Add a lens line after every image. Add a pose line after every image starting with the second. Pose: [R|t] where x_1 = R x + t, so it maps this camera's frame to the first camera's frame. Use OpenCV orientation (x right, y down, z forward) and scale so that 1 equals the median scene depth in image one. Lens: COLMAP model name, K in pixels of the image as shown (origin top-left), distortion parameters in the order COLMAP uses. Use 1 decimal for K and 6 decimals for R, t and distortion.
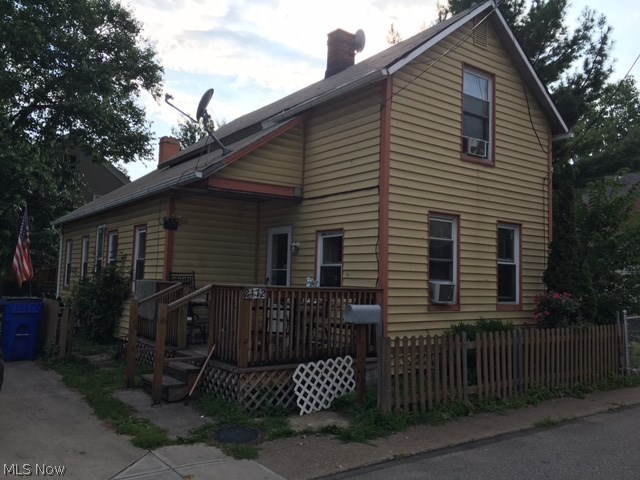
lens RADIAL K [[542.2, 0, 320.0], [0, 542.2, 240.0], [0, 0, 1]] dist [0.052788, -0.015972]
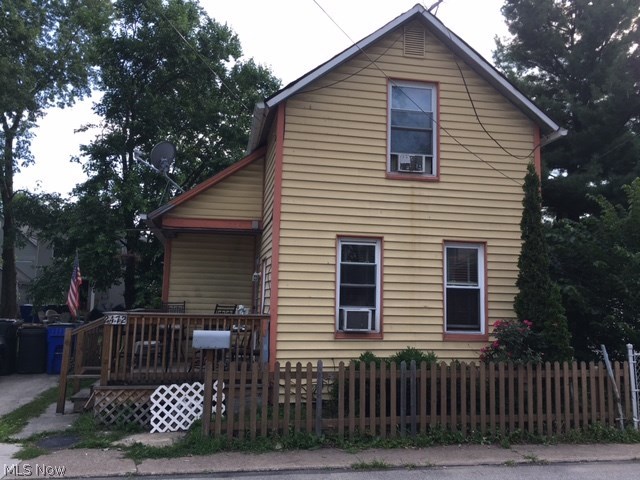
lens RADIAL K [[542.2, 0, 320.0], [0, 542.2, 240.0], [0, 0, 1]] dist [0.052788, -0.015972]
pose [[0.904412, -0.060793, -0.422308, 0.557919], [0.036160, 0.997157, -0.066105, 0.017620], [0.425126, 0.044516, 0.904039, 0.105922]]
